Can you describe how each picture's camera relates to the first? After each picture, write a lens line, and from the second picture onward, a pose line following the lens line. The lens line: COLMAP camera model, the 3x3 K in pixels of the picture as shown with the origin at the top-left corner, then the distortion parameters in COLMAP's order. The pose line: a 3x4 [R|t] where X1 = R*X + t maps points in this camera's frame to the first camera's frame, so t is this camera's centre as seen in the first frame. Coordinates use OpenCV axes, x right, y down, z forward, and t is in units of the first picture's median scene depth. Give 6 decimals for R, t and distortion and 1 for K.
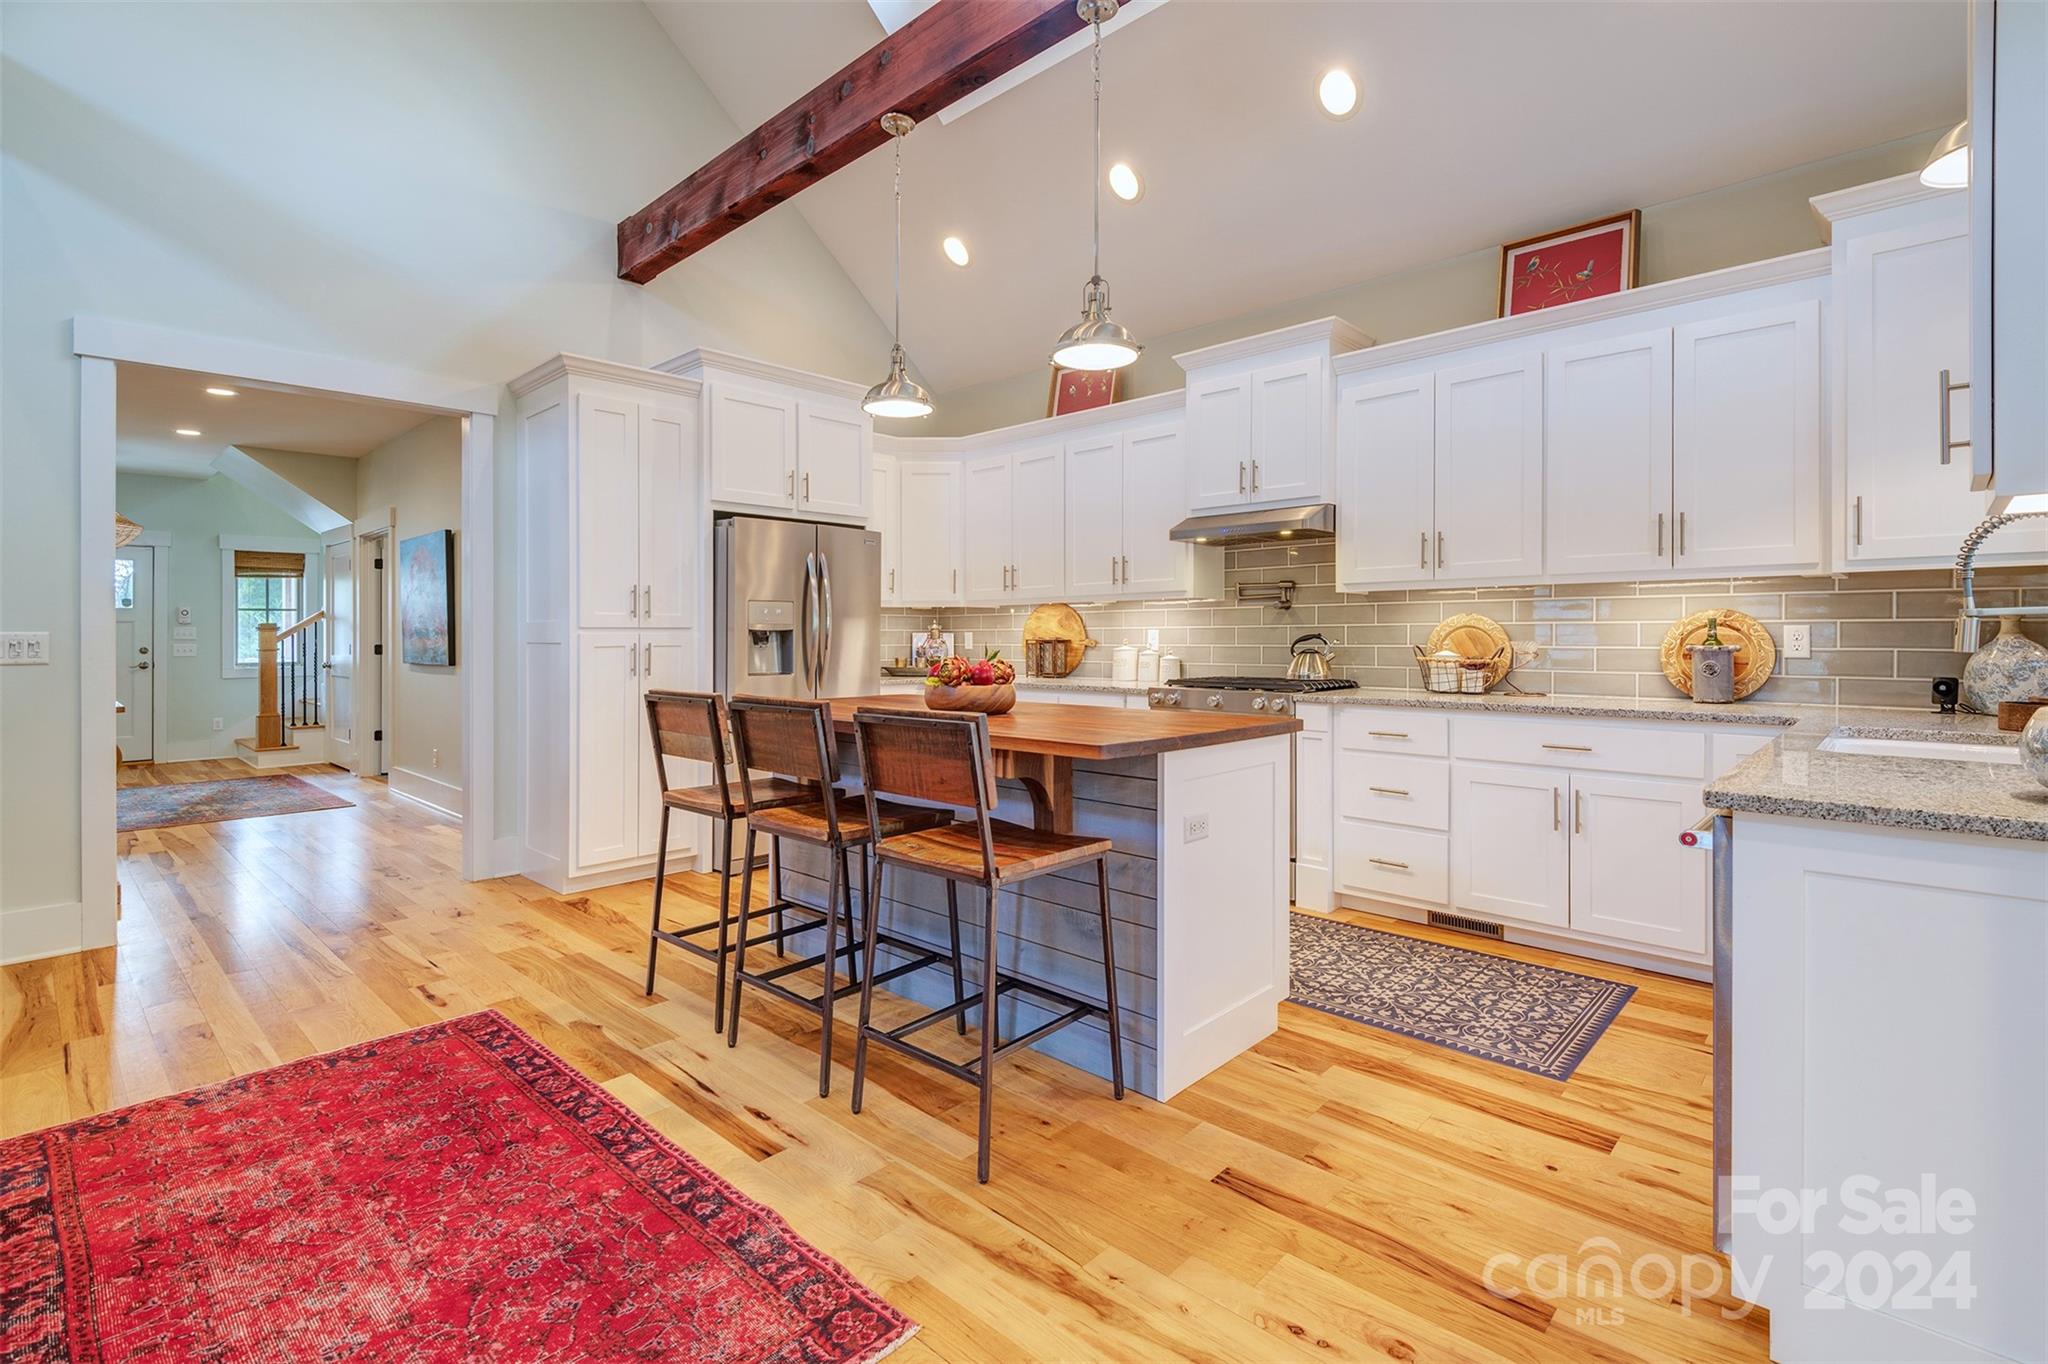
lens RADIAL K [[942.1, 0, 1036.8], [0, 942.1, 628.9], [0, 0, 1]] dist [0.023271, -0.011725]
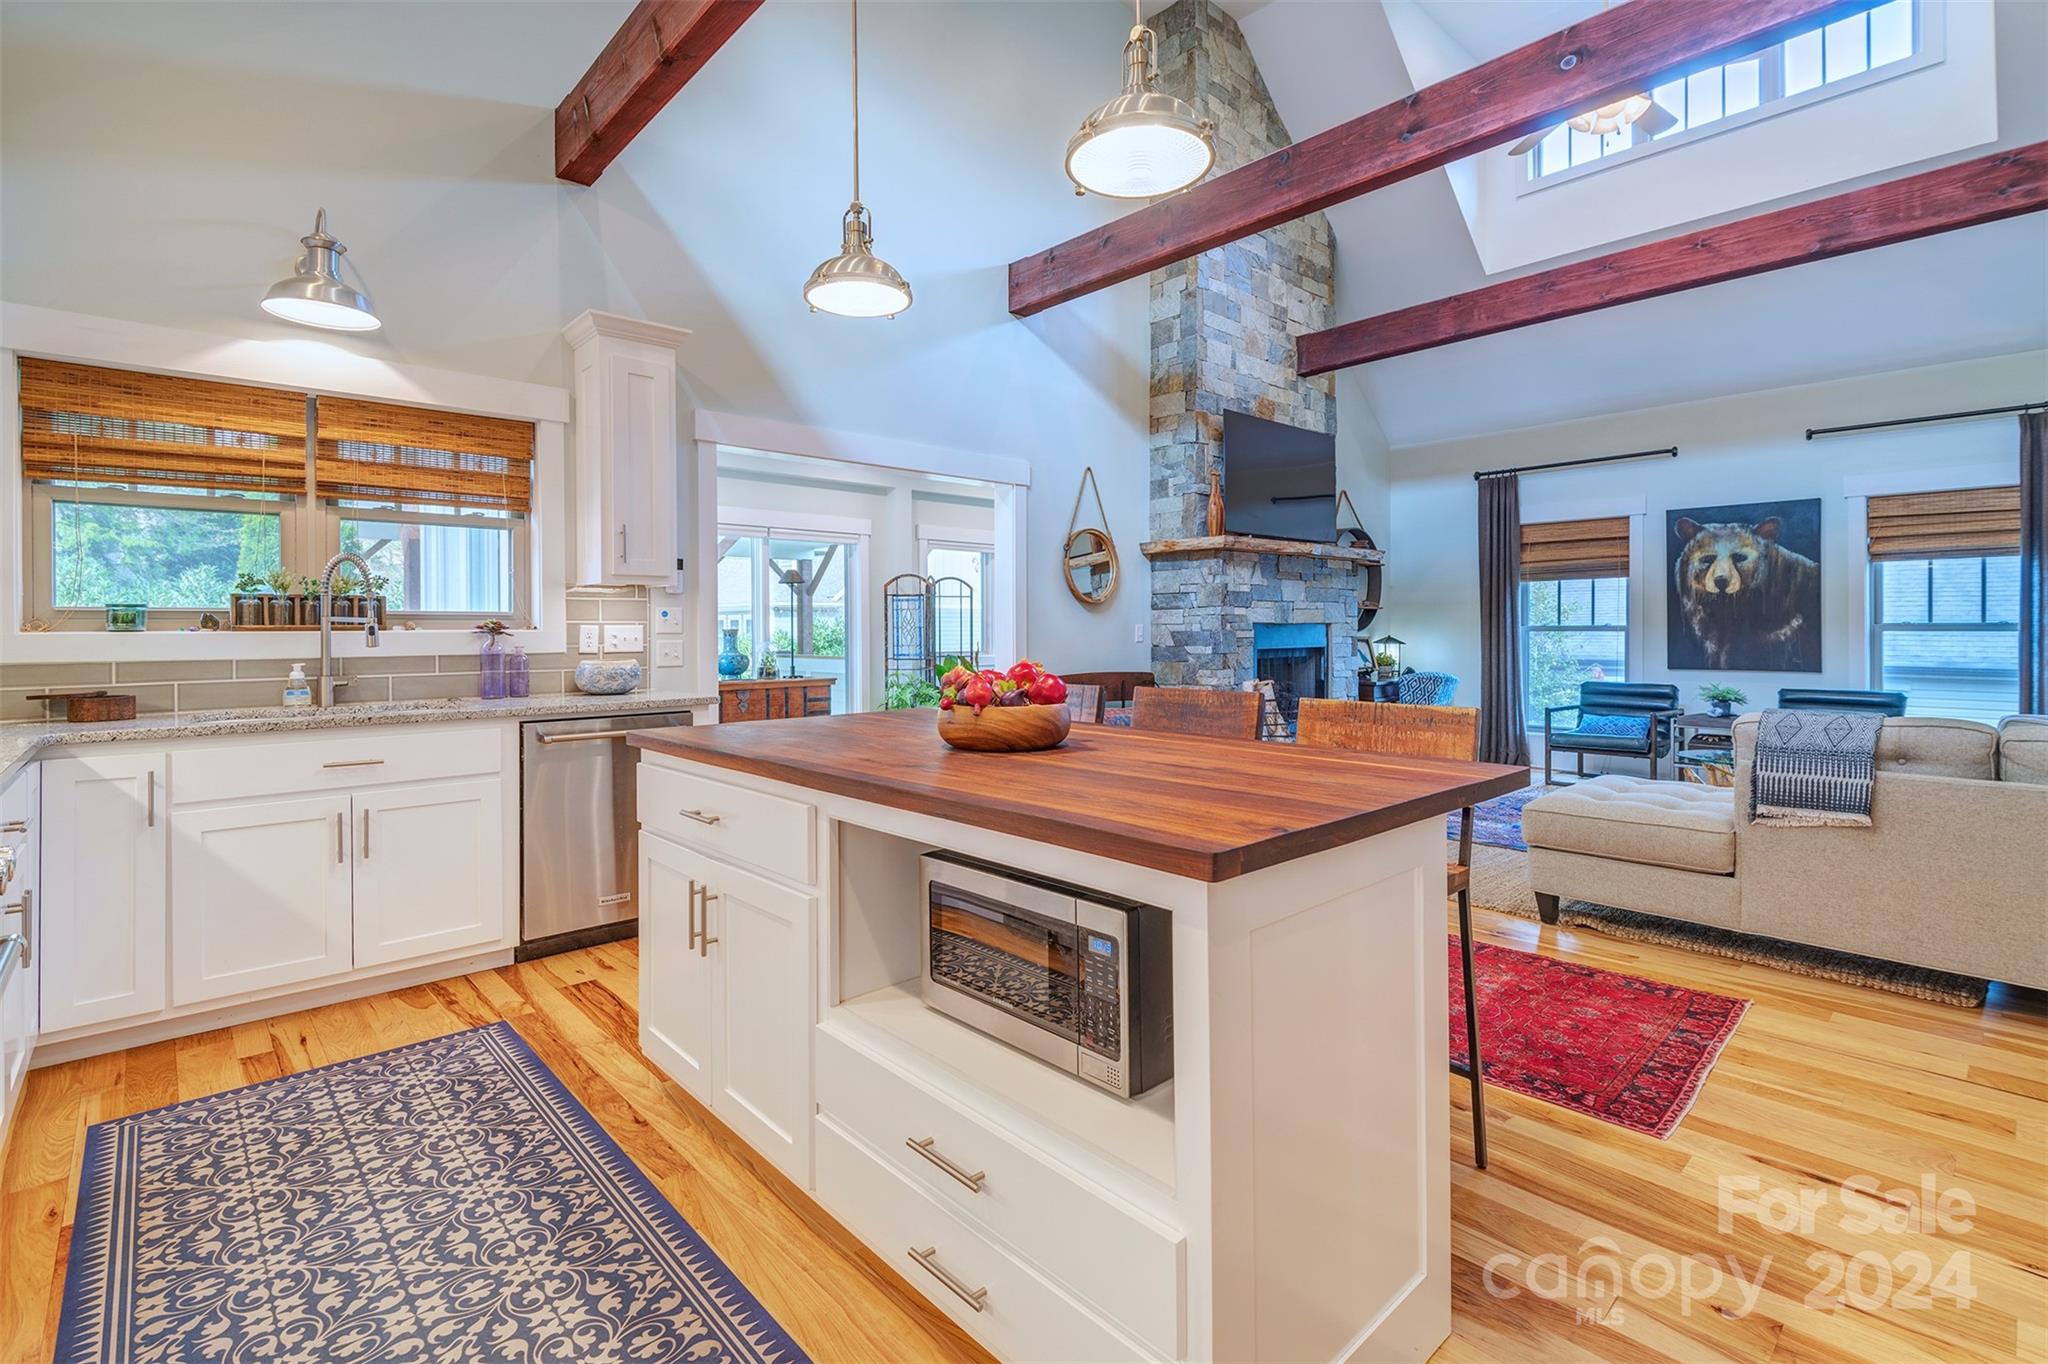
lens RADIAL K [[942.1, 0, 1036.8], [0, 942.1, 628.9], [0, 0, 1]] dist [0.023271, -0.011725]
pose [[-0.996683, 0.008838, 0.080901, -0.109340], [0.008413, 0.999949, -0.005590, 0.005950], [-0.080946, -0.004891, -0.996706, 1.211750]]
